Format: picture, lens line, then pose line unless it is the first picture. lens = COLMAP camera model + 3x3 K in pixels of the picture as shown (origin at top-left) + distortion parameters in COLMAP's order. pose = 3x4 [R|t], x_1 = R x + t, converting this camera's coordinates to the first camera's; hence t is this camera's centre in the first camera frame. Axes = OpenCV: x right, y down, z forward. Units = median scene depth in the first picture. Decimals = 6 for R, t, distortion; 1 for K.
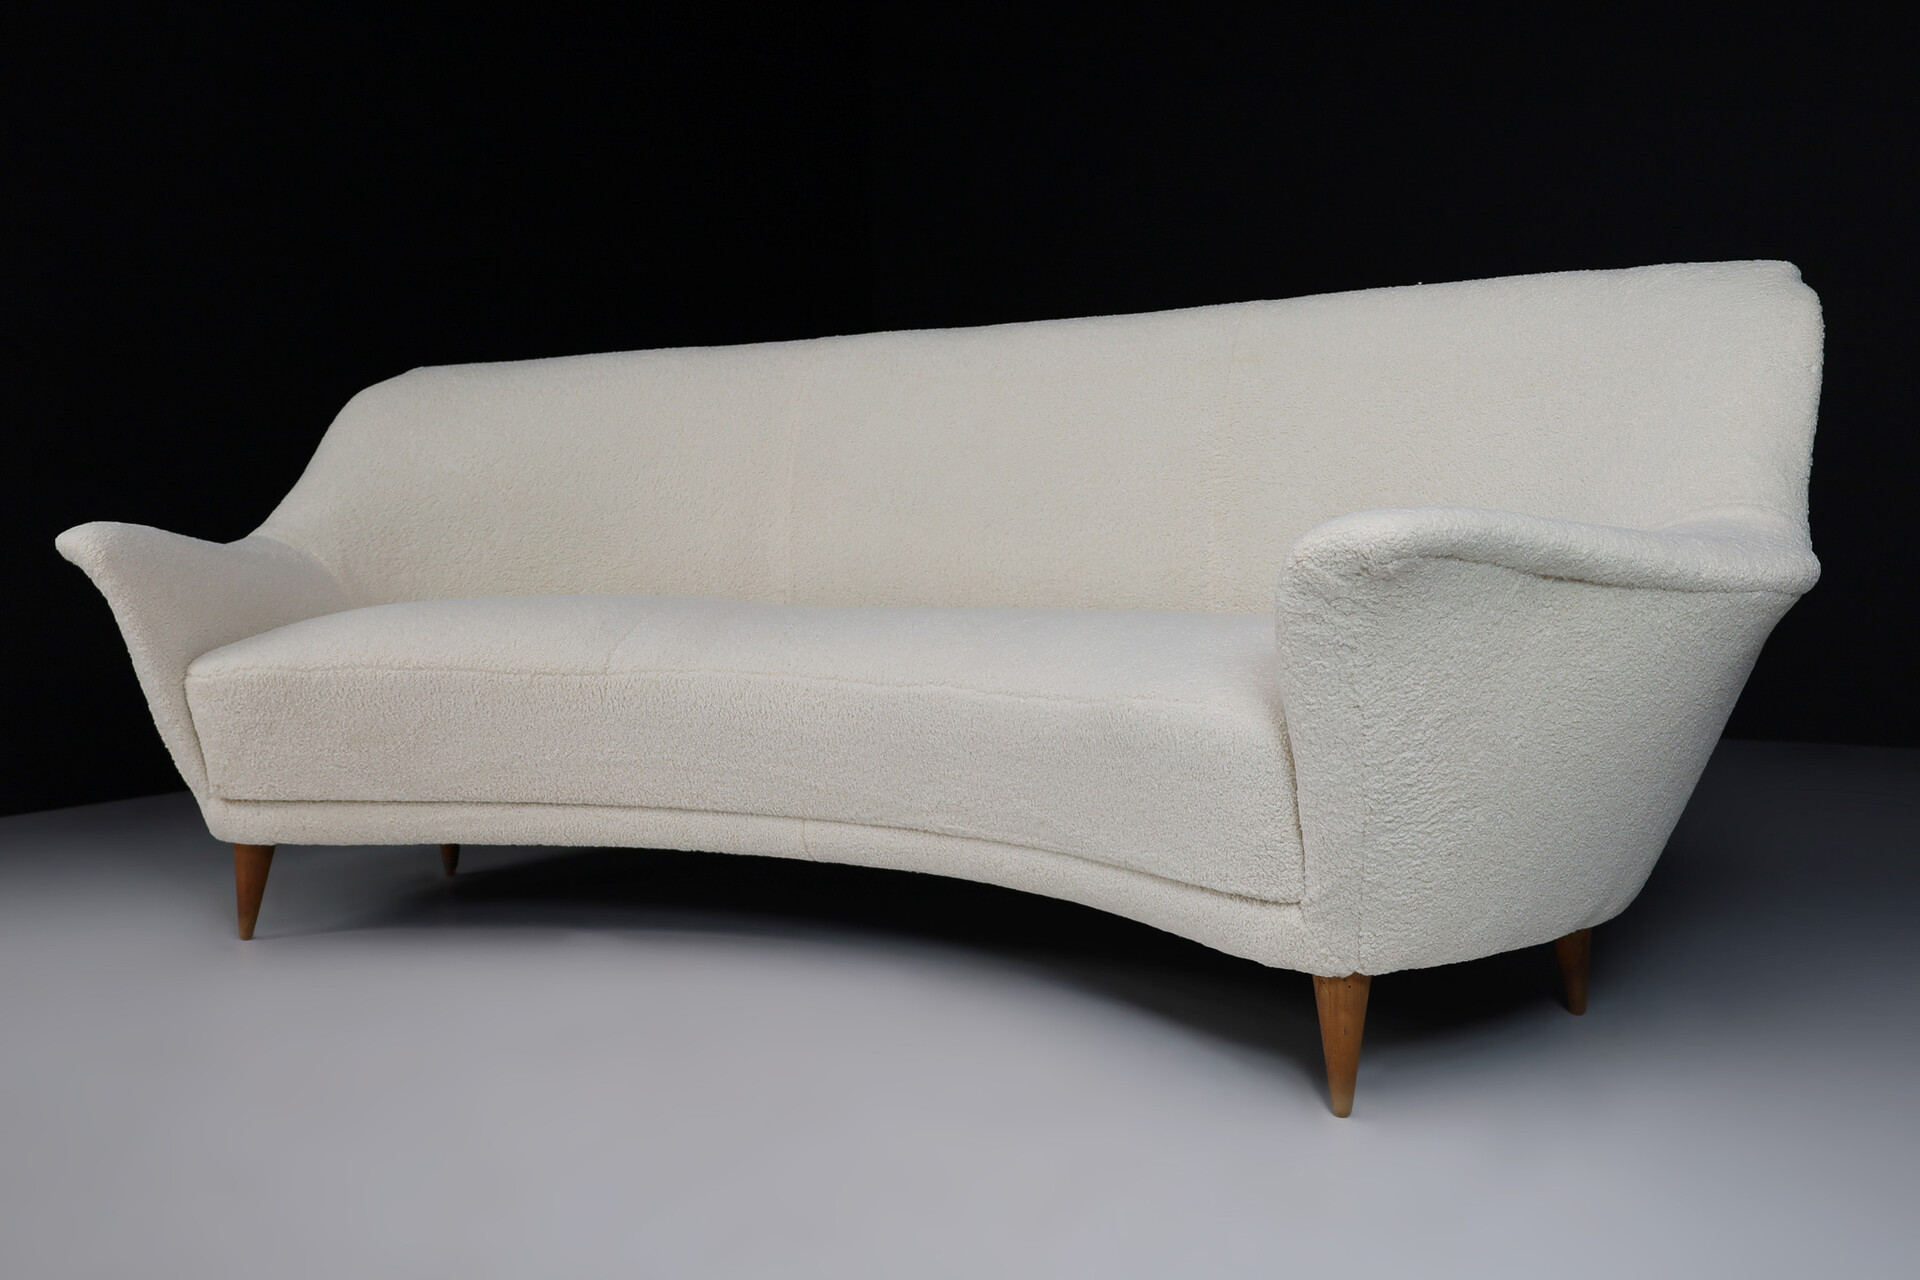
lens RADIAL K [[1771.0, 0, 1033.7], [0, 1771.0, 647.1], [0, 0, 1]] dist [-0.002856, -0.001806]
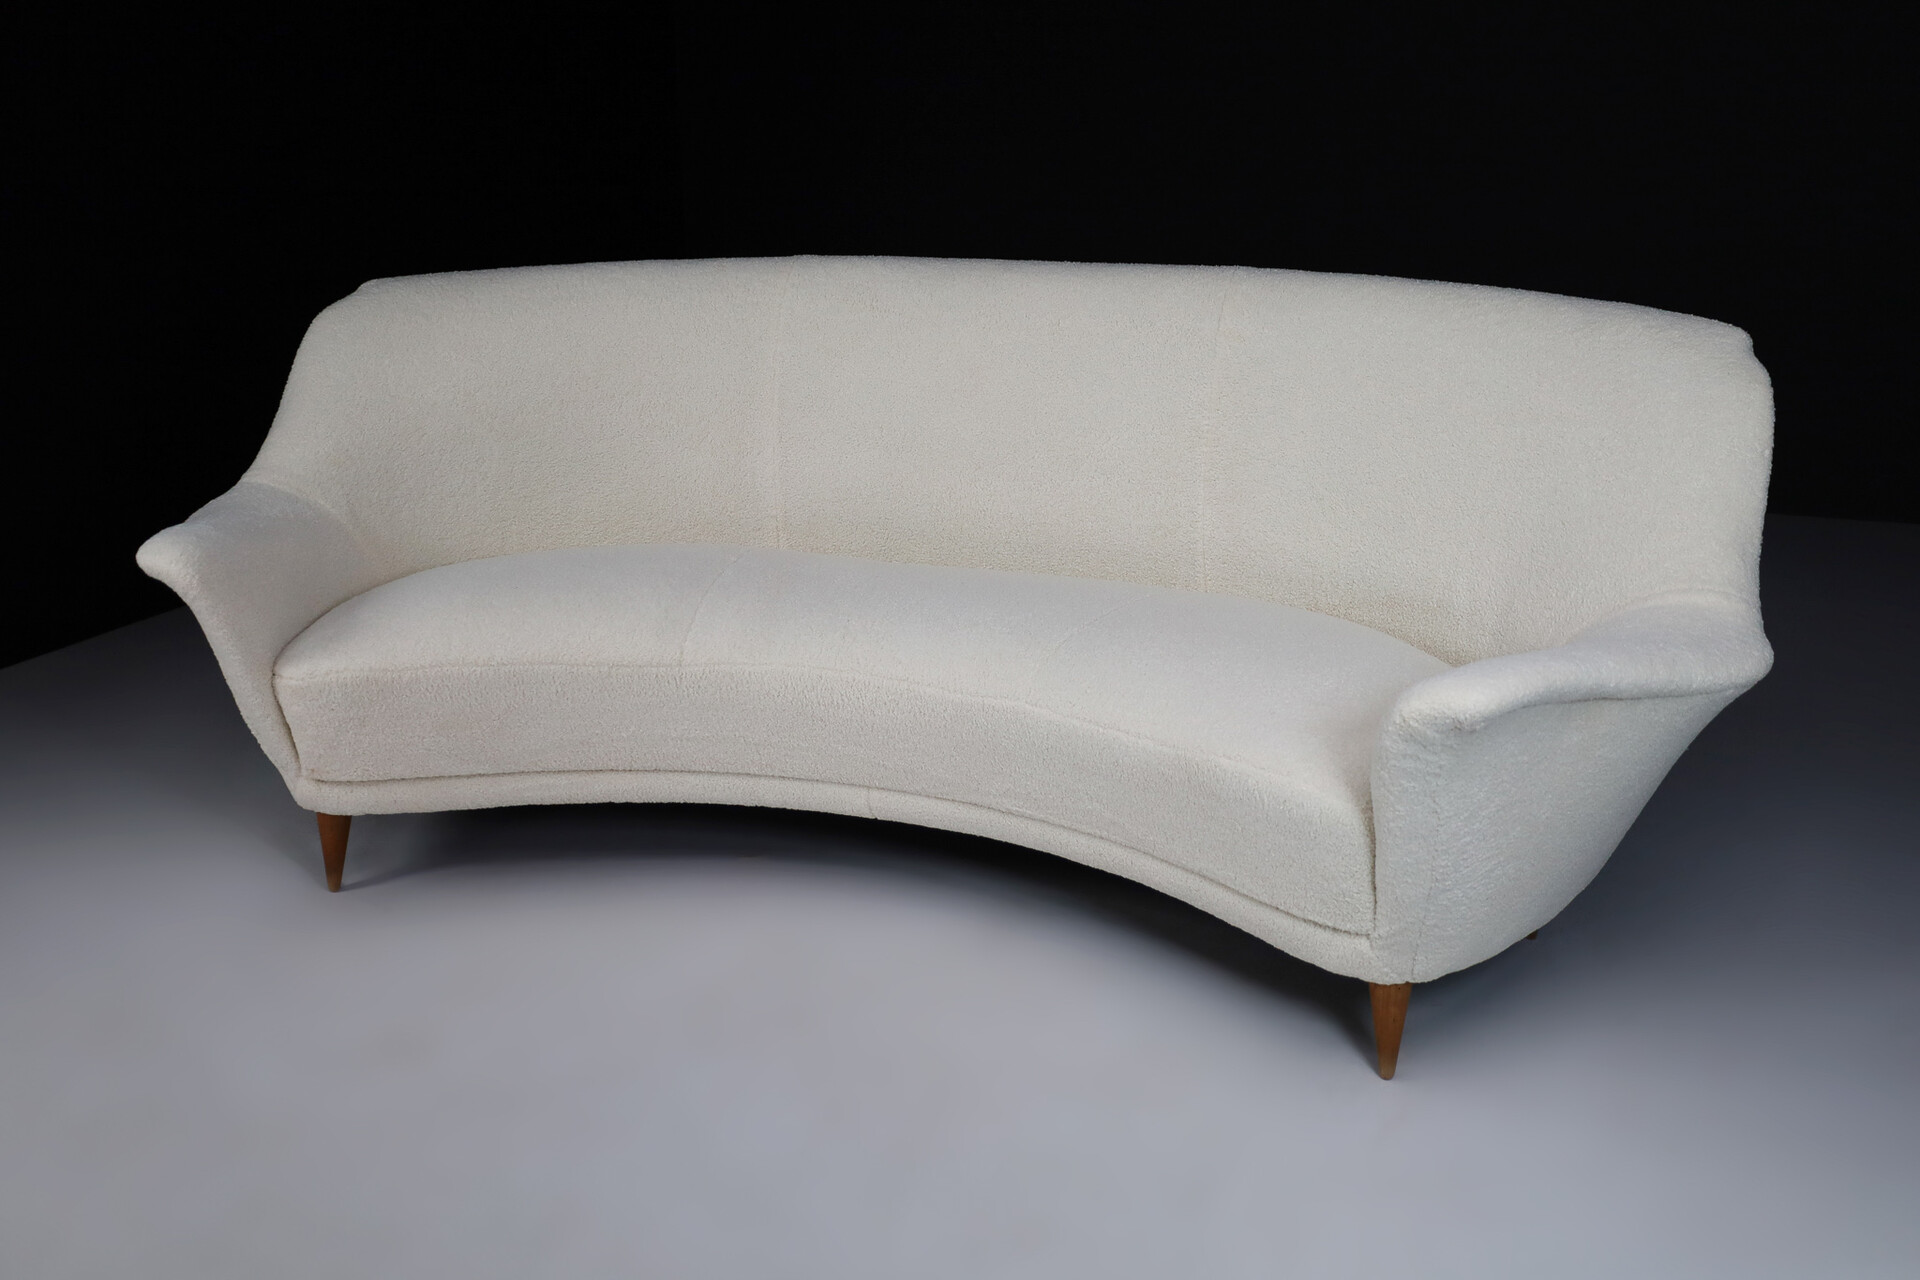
lens RADIAL K [[1927.8, 0, 960.0], [0, 1927.8, 640.0], [0, 0, 1]] dist [0.007108, 0.017009]
pose [[0.991858, -0.044128, 0.119460, -0.213437], [0.015695, 0.973253, 0.229200, -0.275909], [-0.126379, -0.225459, 0.966021, -0.183365]]
